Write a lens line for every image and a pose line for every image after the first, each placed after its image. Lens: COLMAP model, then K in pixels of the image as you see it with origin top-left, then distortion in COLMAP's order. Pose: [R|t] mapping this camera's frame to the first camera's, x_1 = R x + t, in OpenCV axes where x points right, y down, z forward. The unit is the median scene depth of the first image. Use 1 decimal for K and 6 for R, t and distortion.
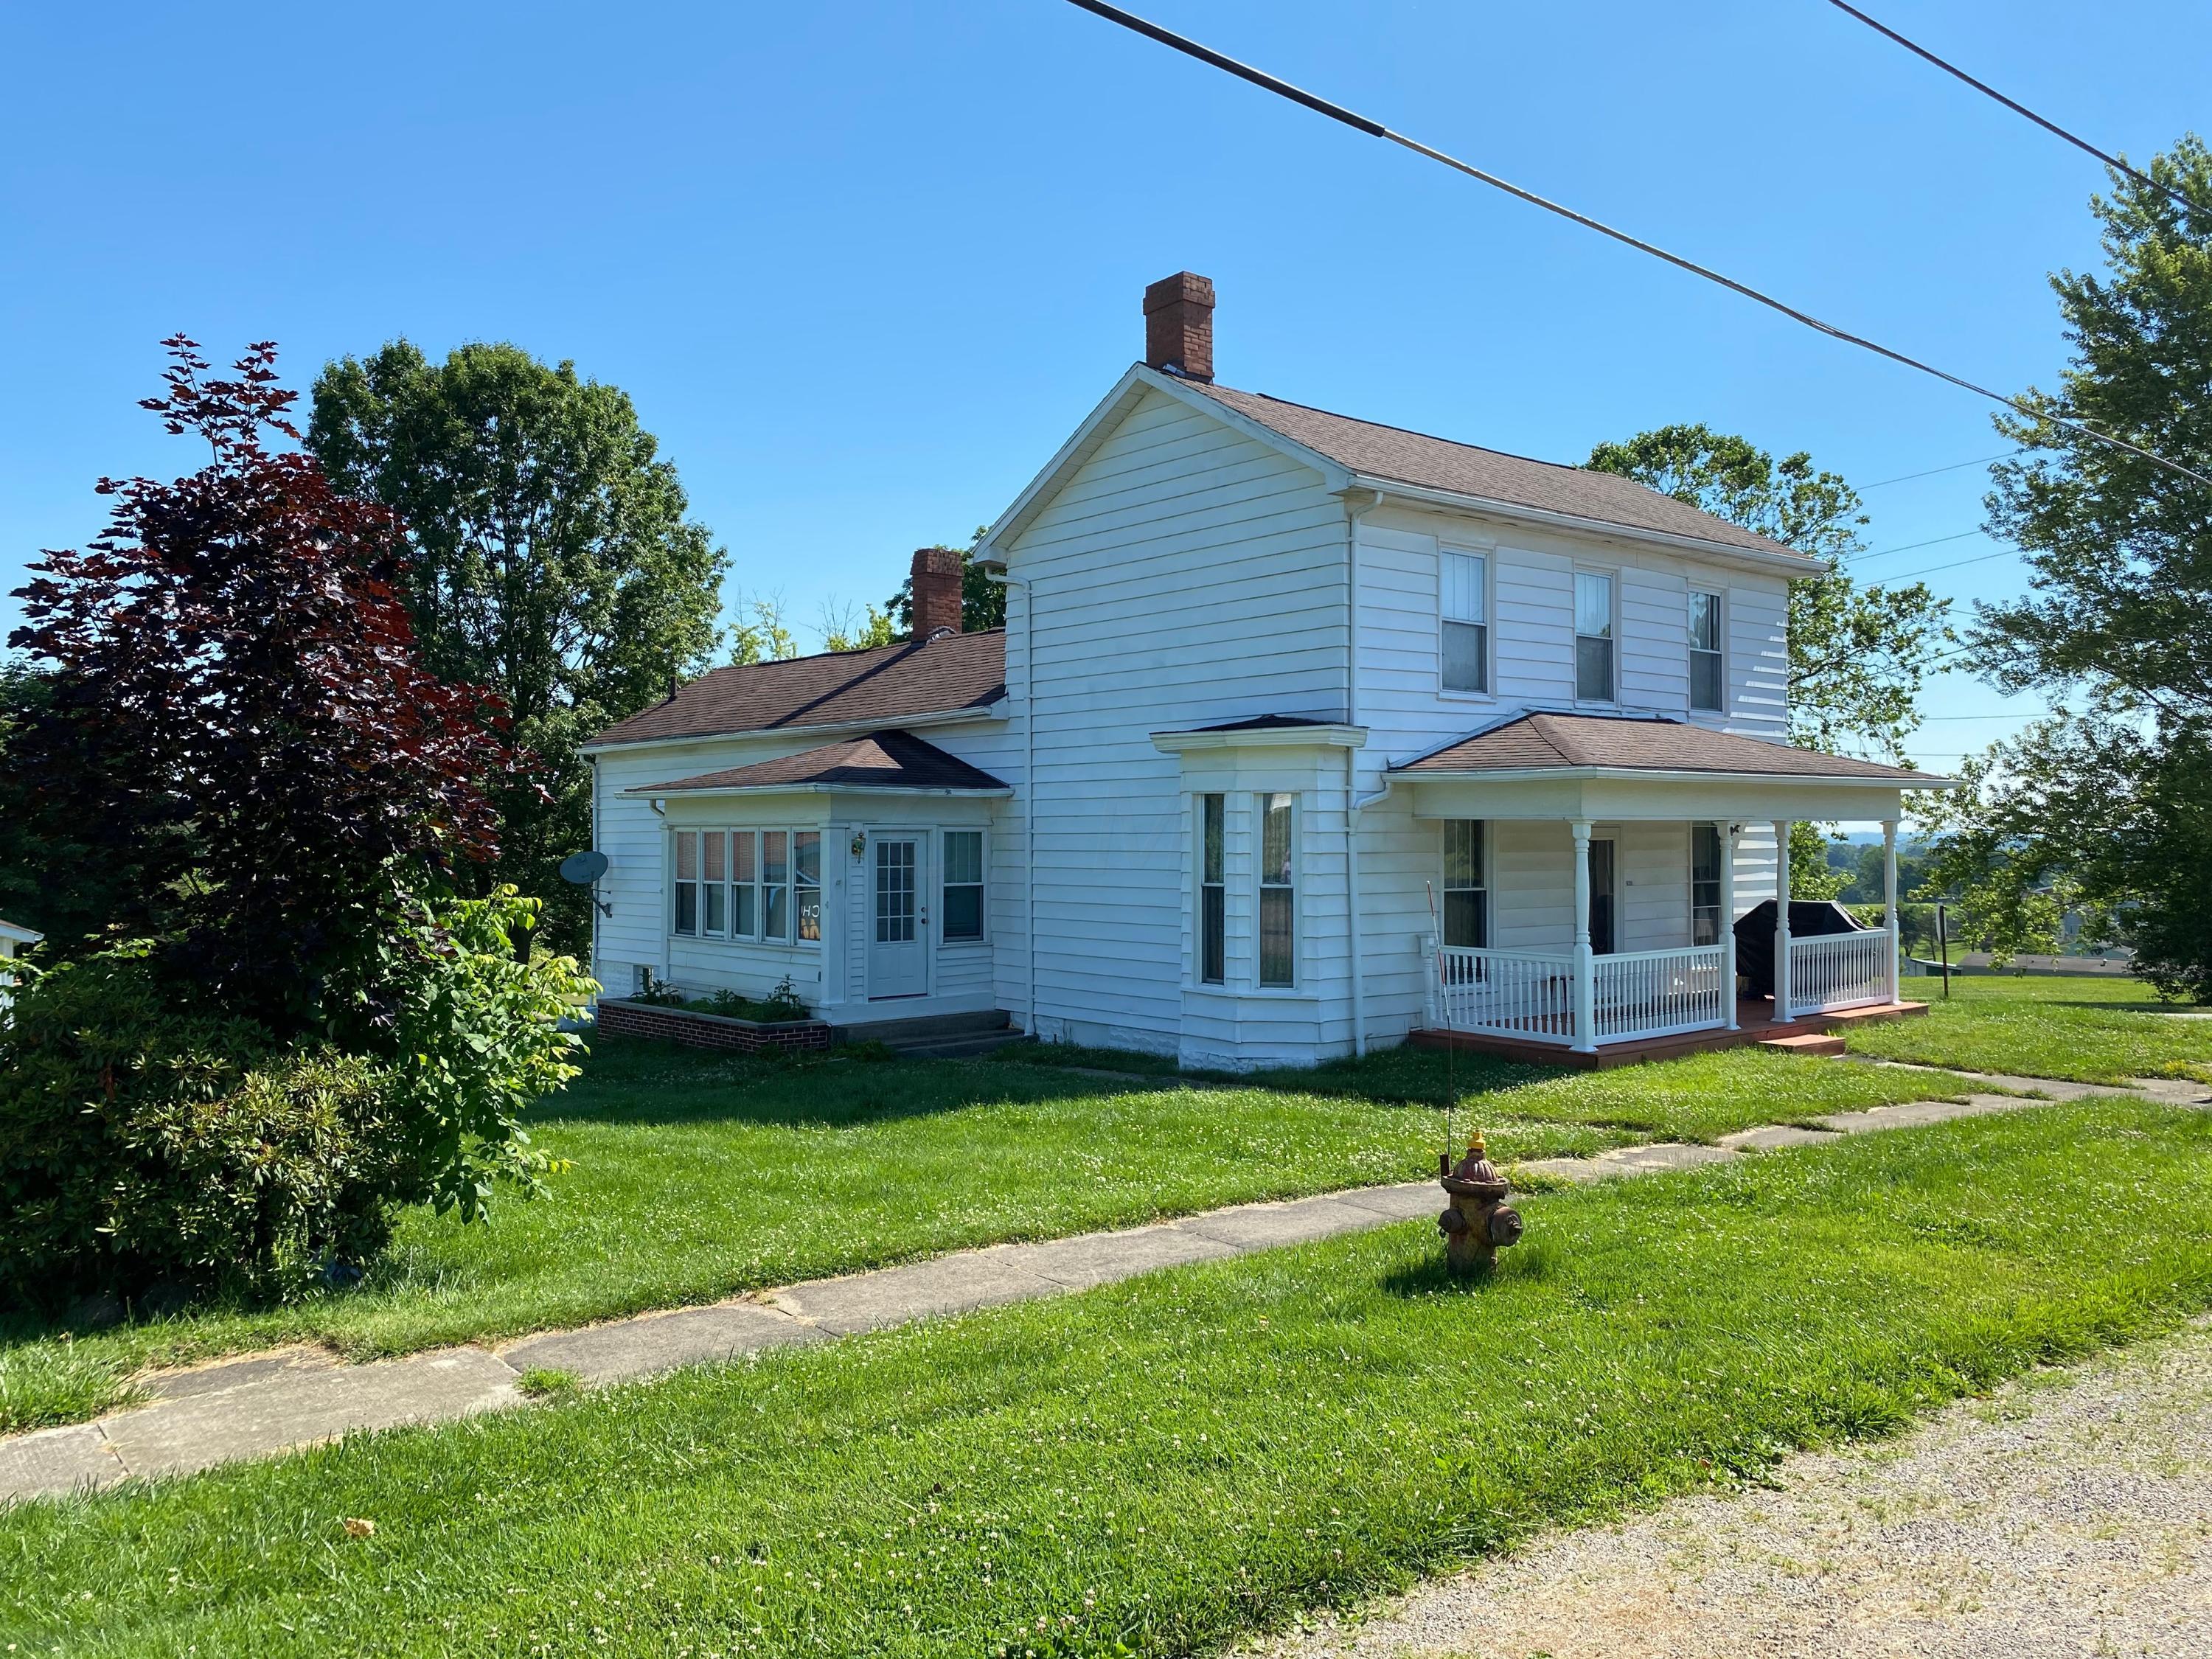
lens RADIAL K [[1713.2, 0, 1106.0], [0, 1713.2, 829.5], [0, 0, 1]] dist [0.010579, 0.000829]
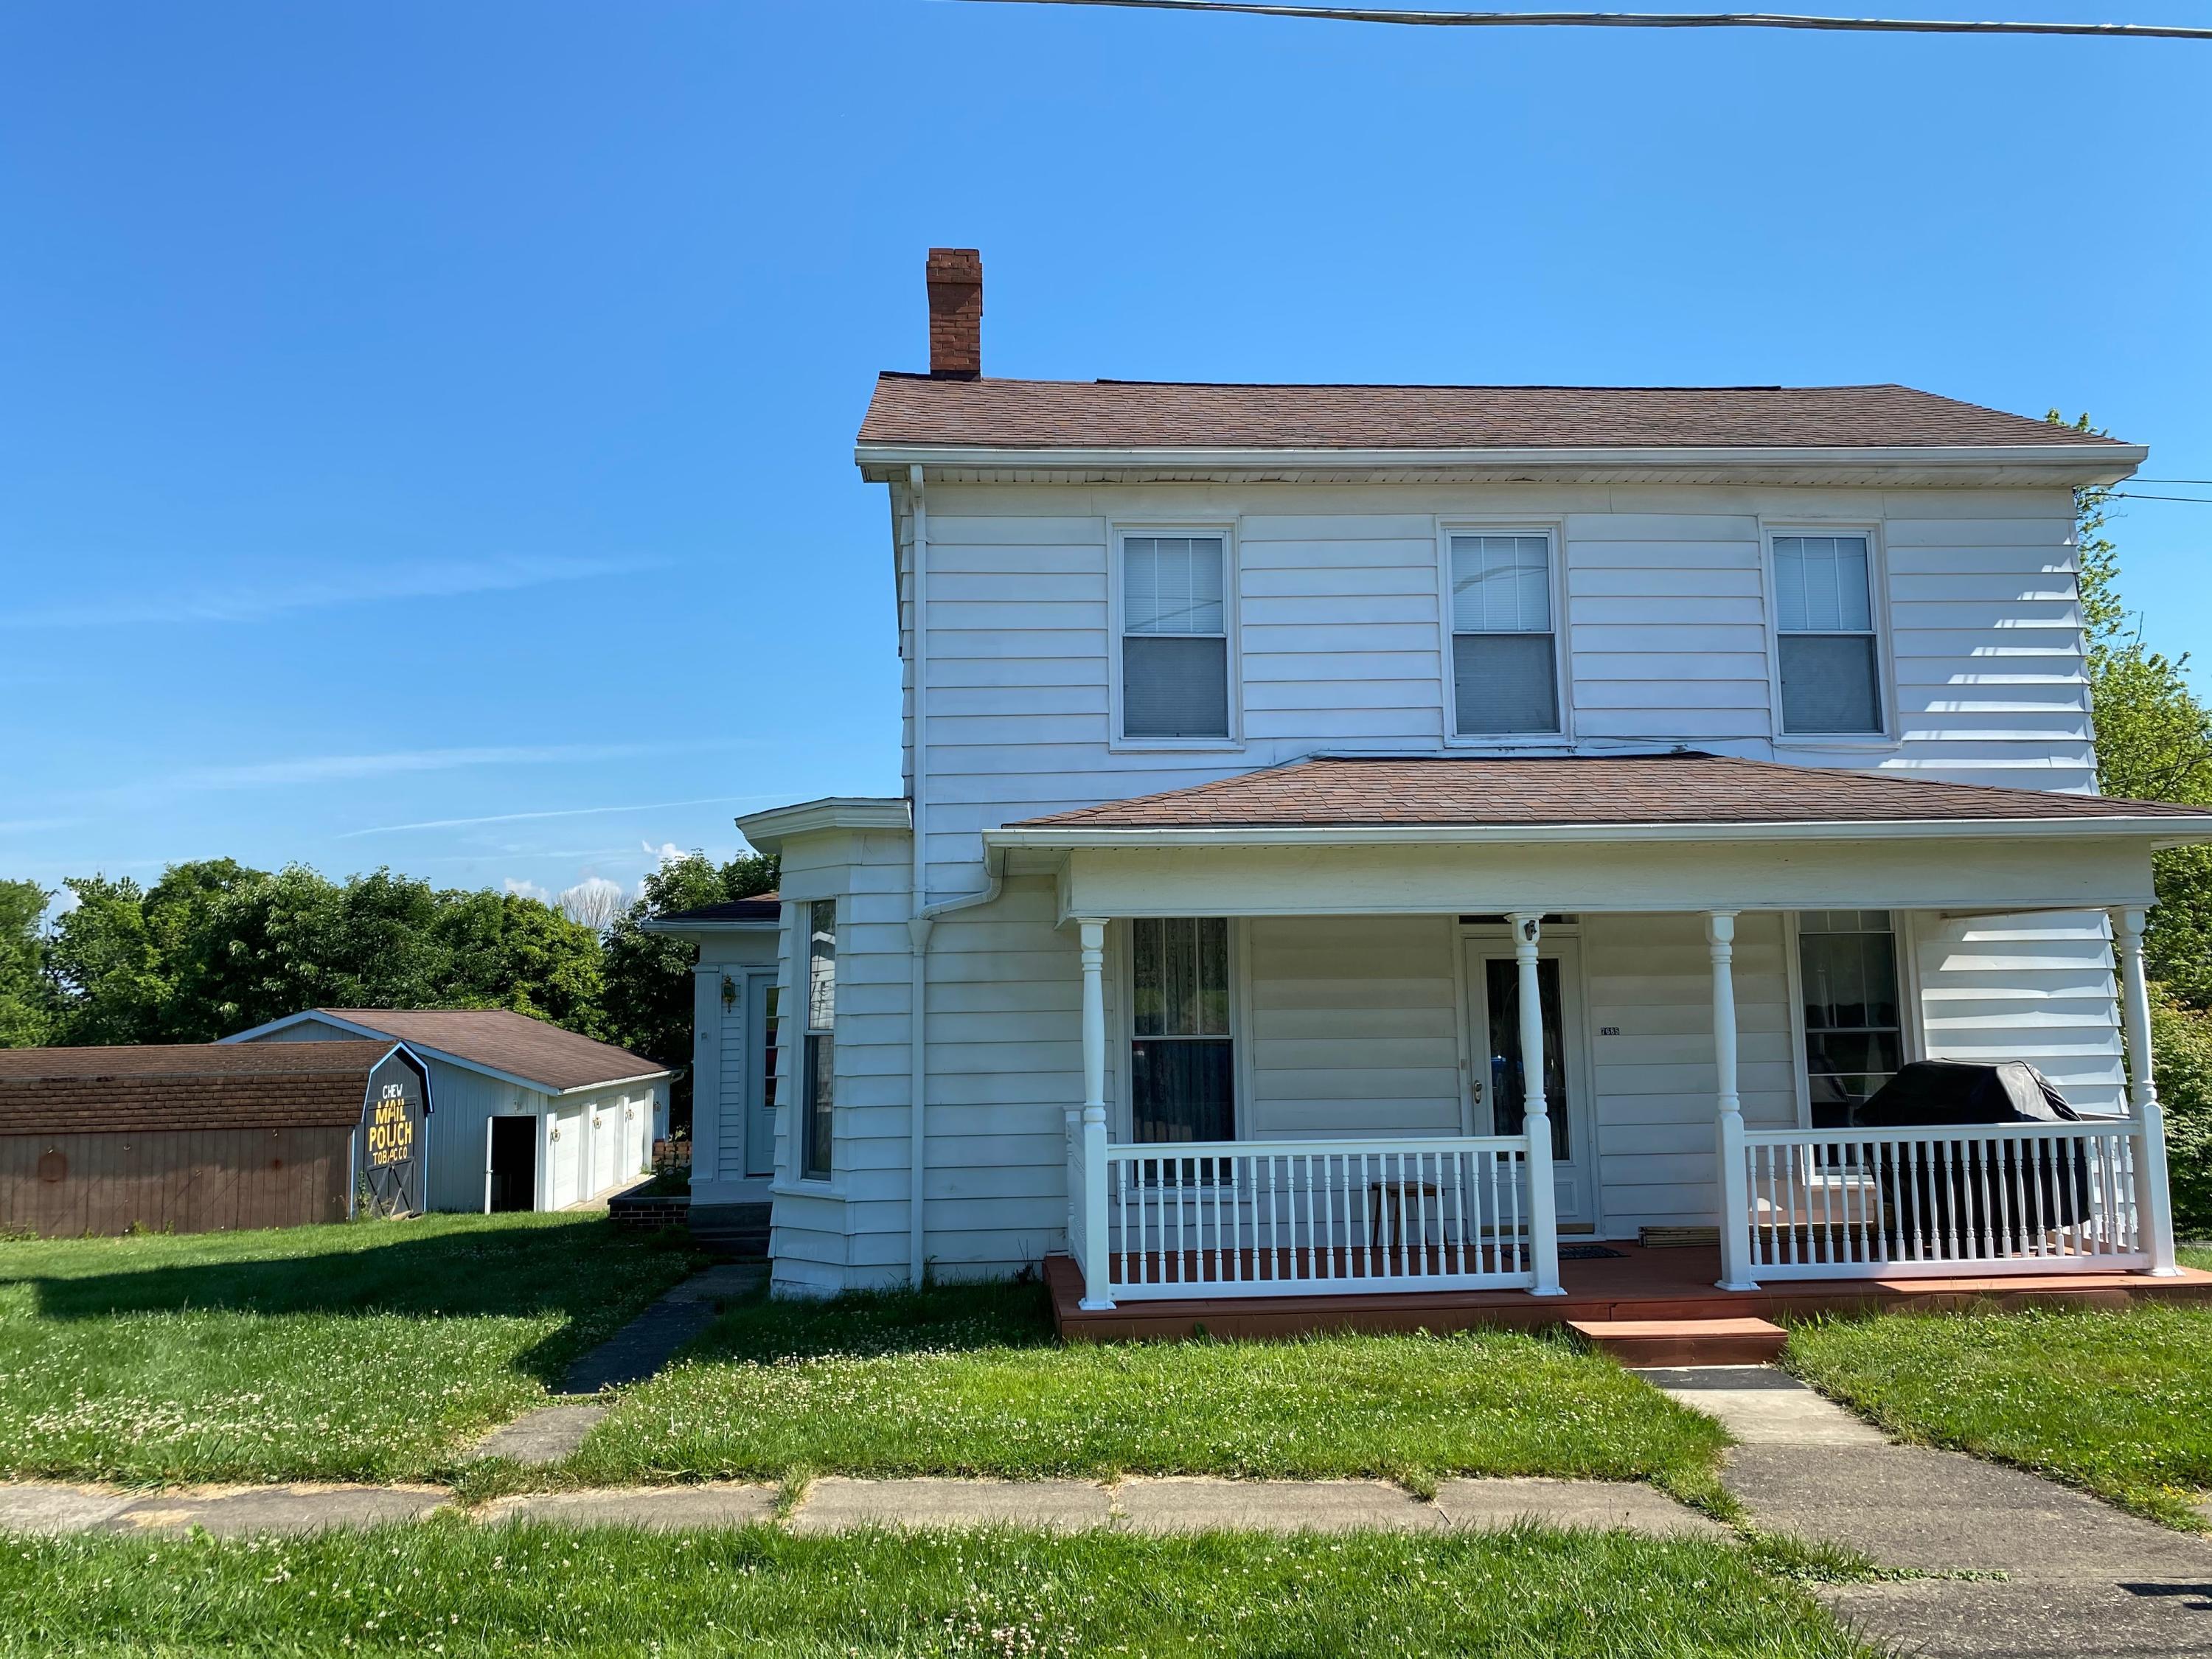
lens RADIAL K [[1719.0, 0, 1107.9], [0, 1719.0, 789.3], [0, 0, 1]] dist [0.062398, -0.095263]
pose [[0.807715, -0.087426, -0.583055, 0.536832], [0.015302, 0.991720, -0.127505, 0.022547], [0.589375, 0.094066, 0.802365, 0.421325]]
